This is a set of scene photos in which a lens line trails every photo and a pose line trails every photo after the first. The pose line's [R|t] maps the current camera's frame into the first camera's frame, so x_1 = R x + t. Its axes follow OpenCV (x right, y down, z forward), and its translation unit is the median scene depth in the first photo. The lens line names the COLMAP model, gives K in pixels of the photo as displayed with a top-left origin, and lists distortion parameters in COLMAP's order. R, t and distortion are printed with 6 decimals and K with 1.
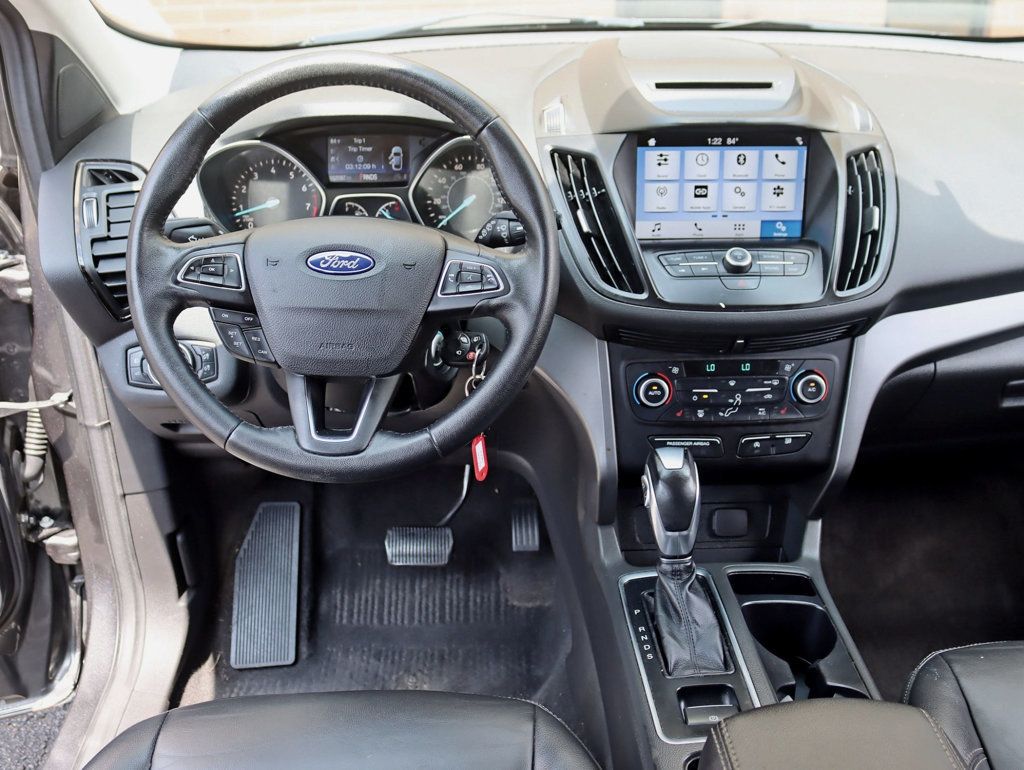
lens RADIAL K [[1079.5, 0, 510.6], [0, 1079.5, 387.5], [0, 0, 1]] dist [-0.115488, 0.000000]
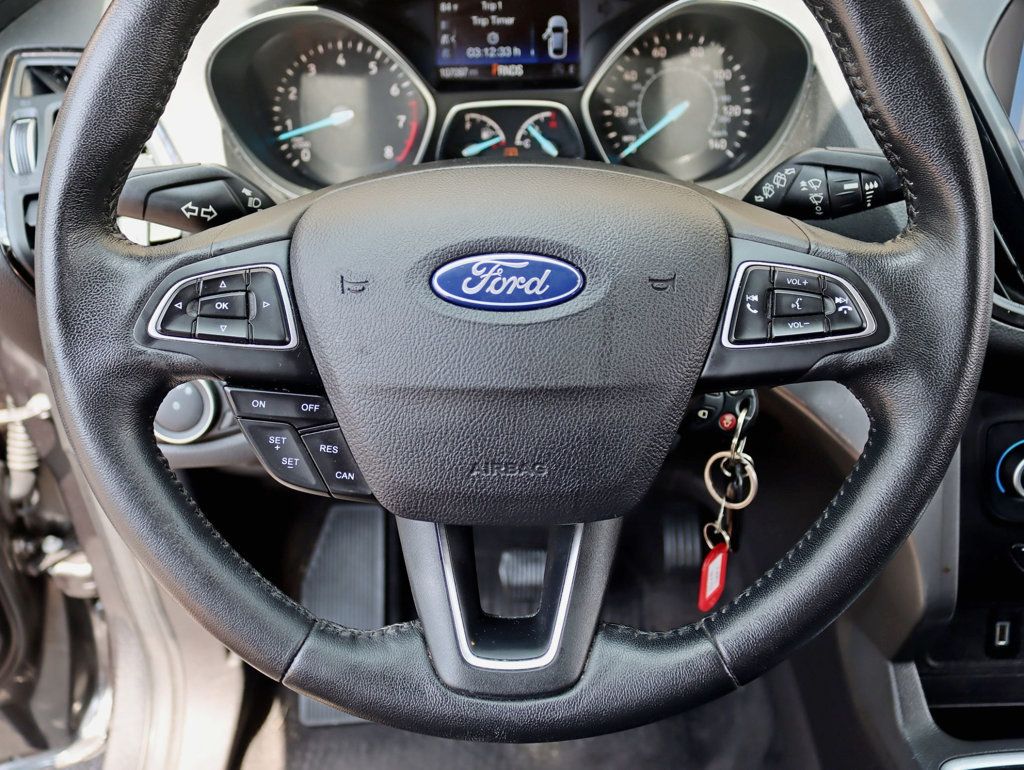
lens RADIAL K [[927.6, 0, 502.3], [0, 927.6, 381.4], [0, 0, 1]] dist [-0.110964, 0.017047]
pose [[0.999420, -0.000473, -0.034058, -0.120173], [0.005764, 0.987831, 0.155424, -0.109215], [0.033570, -0.155530, 0.987261, 0.494990]]
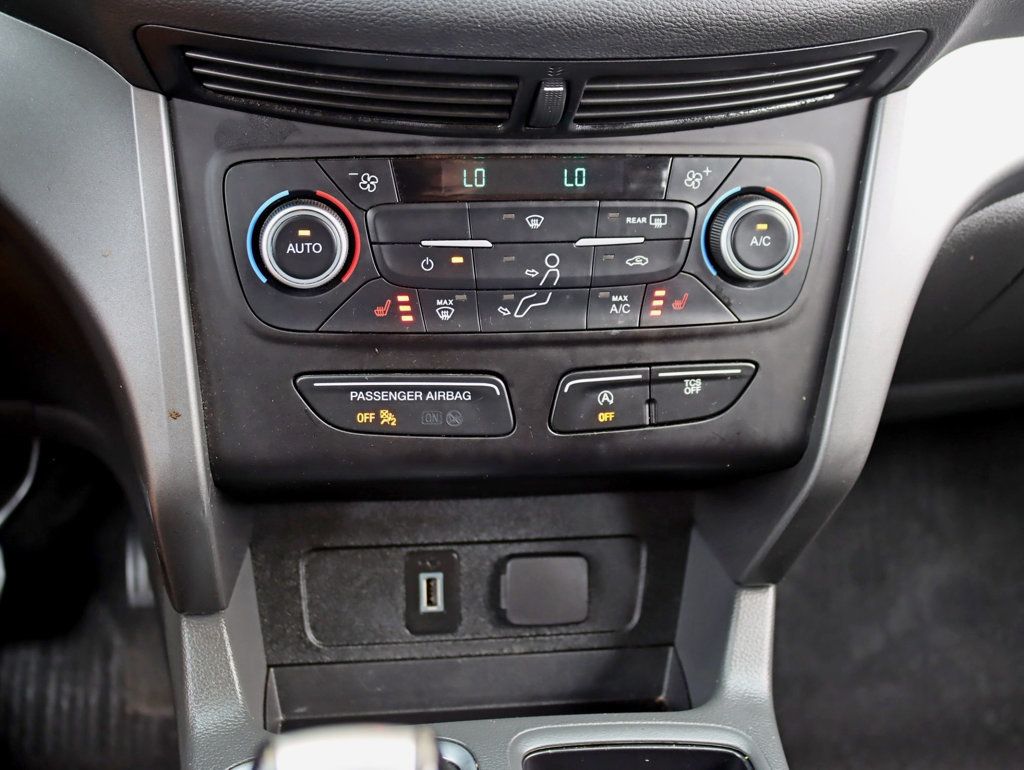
lens RADIAL K [[1292.3, 0, 509.1], [0, 1292.3, 384.4], [0, 0, 1]] dist [-0.060042, 0.000000]
pose [[0.991962, -0.007670, 0.126302, 0.133537], [0.000053, 0.998186, 0.060201, 0.021389], [-0.126534, -0.059711, 0.990163, 0.538661]]
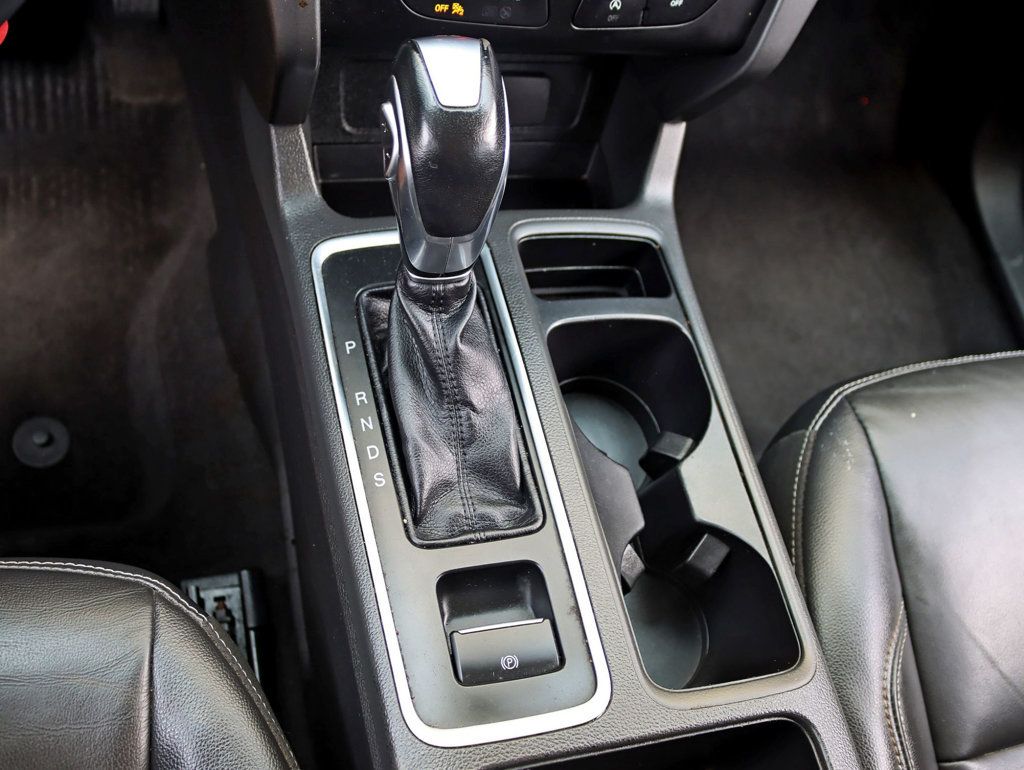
lens RADIAL K [[1079.5, 0, 517.0], [0, 1079.5, 376.5], [0, 0, 1]] dist [-0.115488, 0.000000]
pose [[0.948255, -0.054076, 0.312870, 0.028784], [-0.148078, 0.796342, 0.586440, -0.079876], [-0.280864, -0.602424, 0.747128, 0.520454]]
